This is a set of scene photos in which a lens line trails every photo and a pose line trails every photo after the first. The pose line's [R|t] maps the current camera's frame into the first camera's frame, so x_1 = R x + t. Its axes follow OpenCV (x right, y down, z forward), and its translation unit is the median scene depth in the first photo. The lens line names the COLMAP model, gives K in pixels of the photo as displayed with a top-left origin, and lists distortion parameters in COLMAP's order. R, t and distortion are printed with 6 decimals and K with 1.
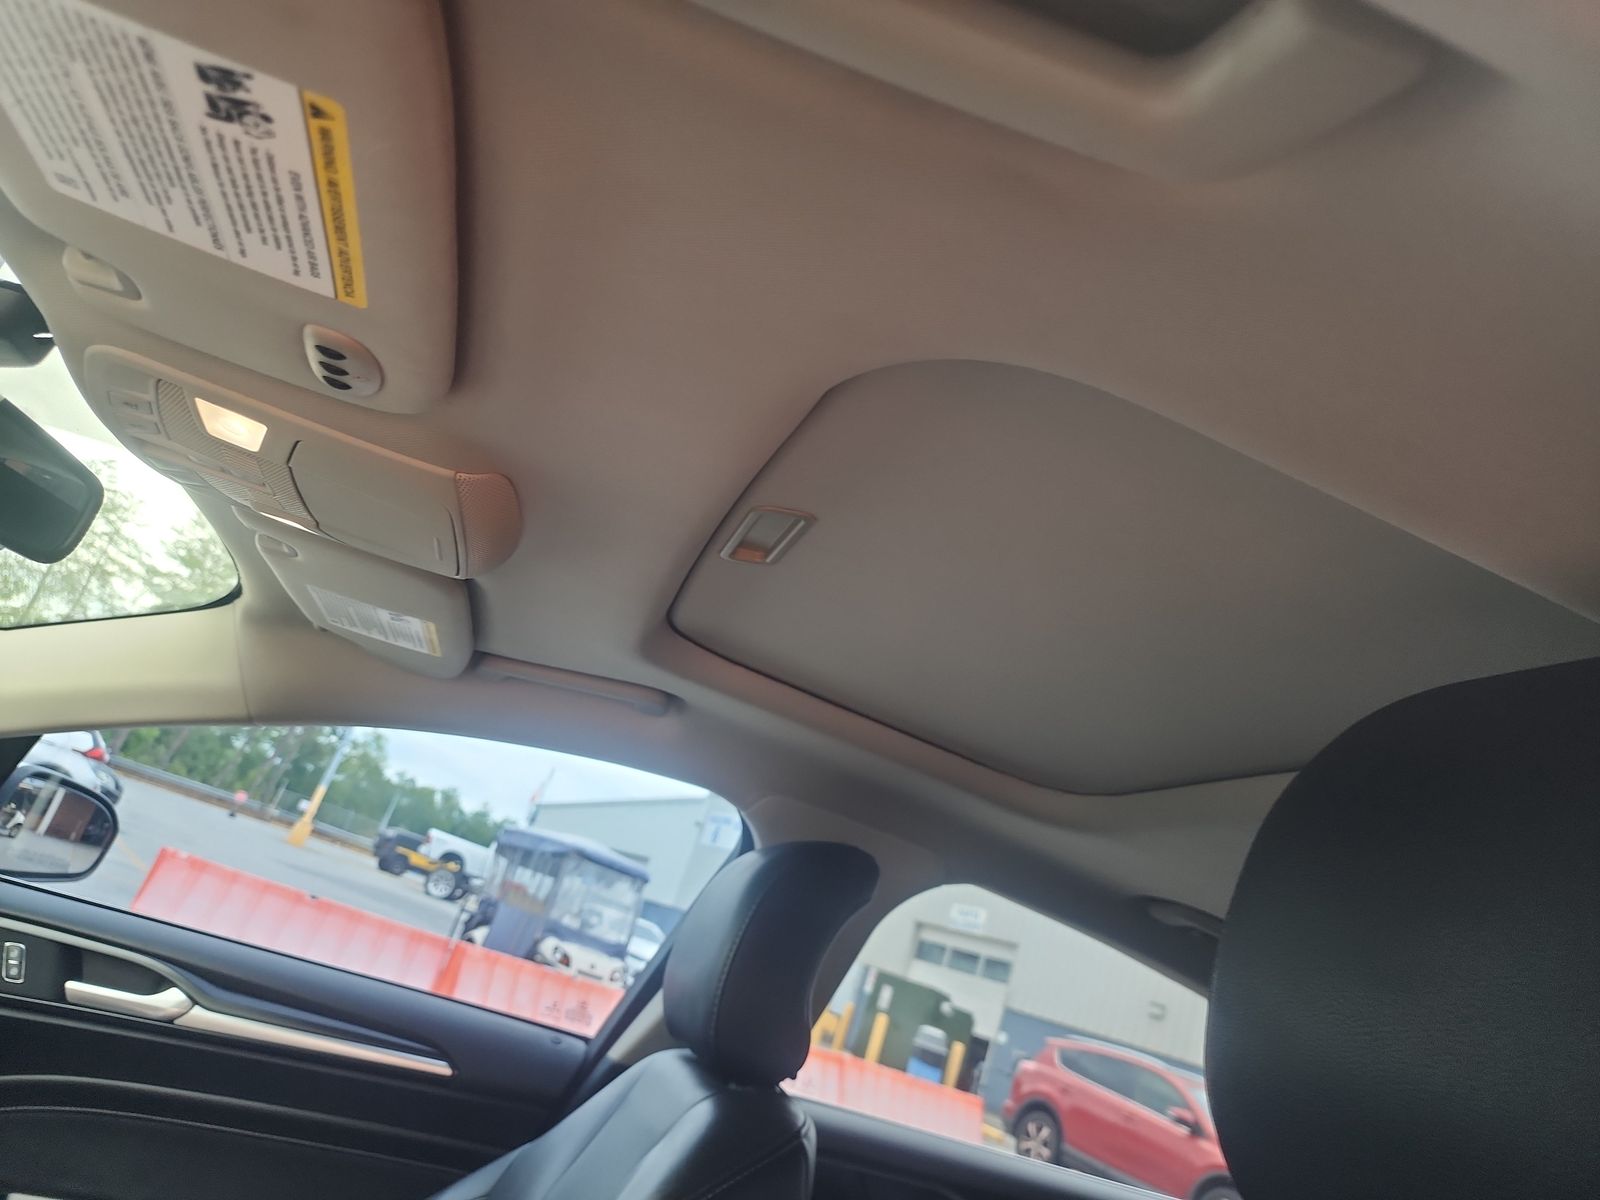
lens RADIAL K [[1022.6, 0, 800.0], [0, 1022.6, 600.0], [0, 0, 1]] dist [-0.000504, 0.000936]
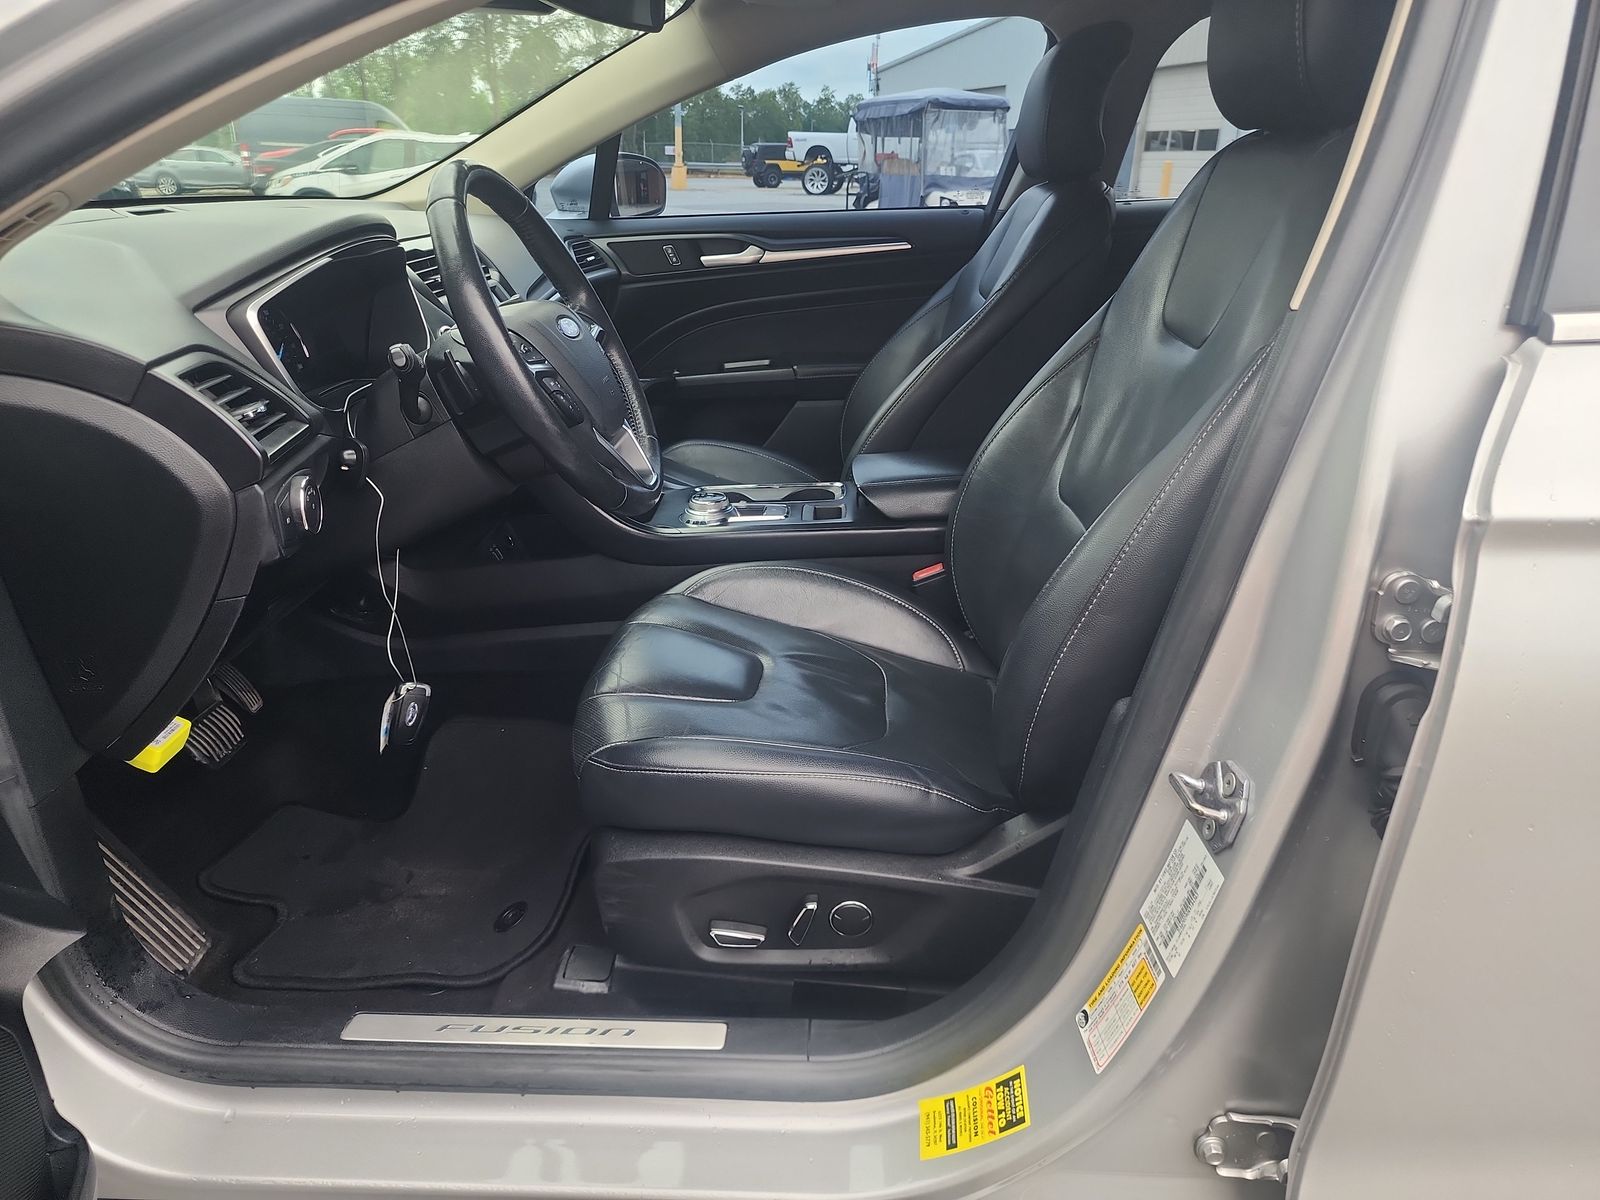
lens RADIAL K [[1084.3, 0, 798.7], [0, 1084.3, 634.8], [0, 0, 1]] dist [0.002534, 0.000529]
pose [[0.899884, -0.147677, -0.410366, 0.018352], [0.379429, 0.729033, 0.569688, -0.022434], [0.215041, -0.668358, 0.712078, -0.102250]]
